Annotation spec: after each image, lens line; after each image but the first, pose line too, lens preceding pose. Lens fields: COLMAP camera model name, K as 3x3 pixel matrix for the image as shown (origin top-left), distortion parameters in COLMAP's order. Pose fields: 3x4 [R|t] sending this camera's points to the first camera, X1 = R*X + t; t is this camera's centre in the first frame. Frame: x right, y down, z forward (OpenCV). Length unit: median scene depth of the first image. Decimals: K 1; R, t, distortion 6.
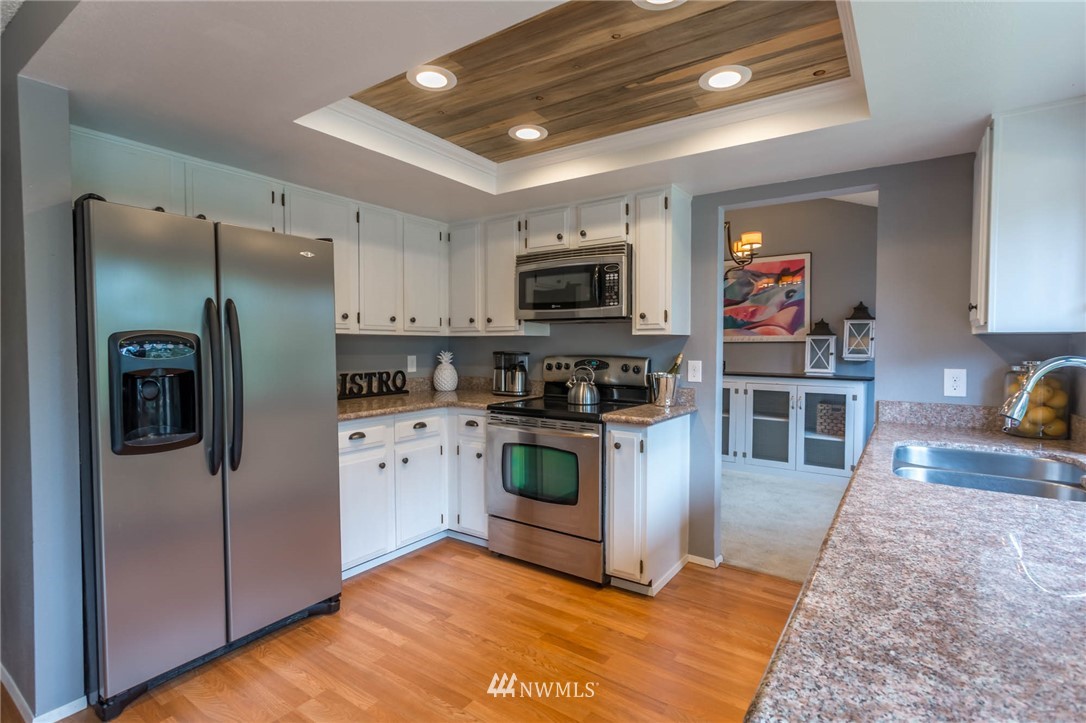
lens RADIAL K [[527.9, 0, 547.1], [0, 527.9, 359.4], [0, 0, 1]] dist [0.018979, -0.000201]
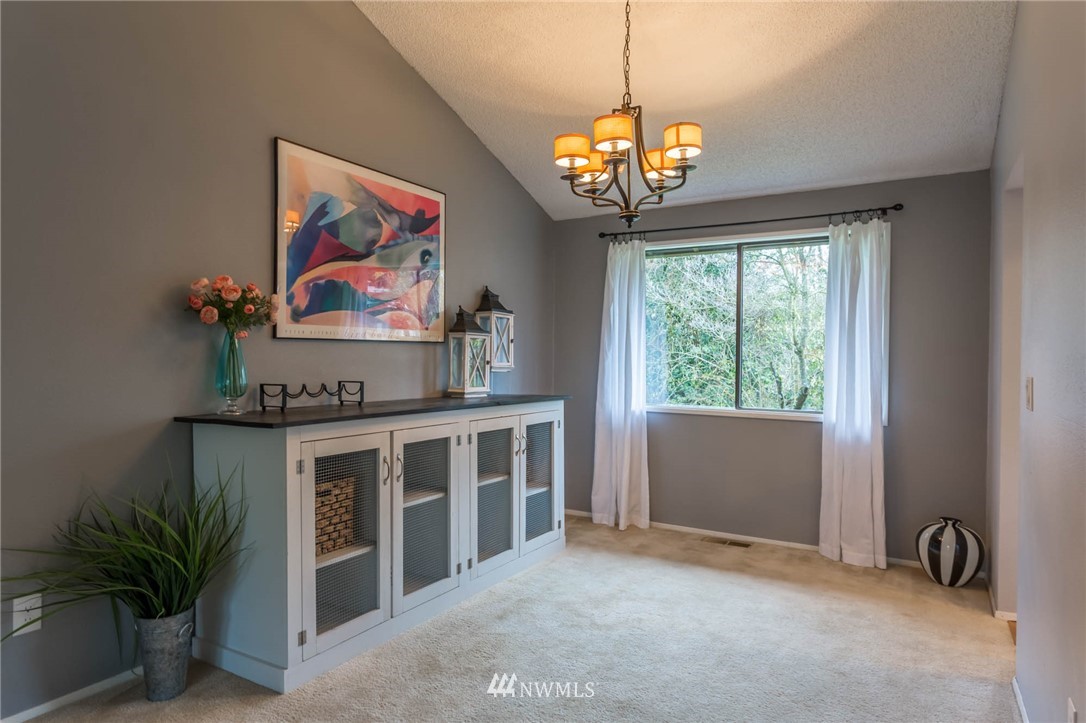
lens RADIAL K [[646.4, 0, 544.3], [0, 646.4, 360.3], [0, 0, 1]] dist [-0.016709, -0.002440]
pose [[-0.071605, -0.005852, 0.997416, -0.241316], [0.027943, 0.999579, 0.007871, -0.016425], [-0.997042, 0.028435, -0.071412, 0.956265]]
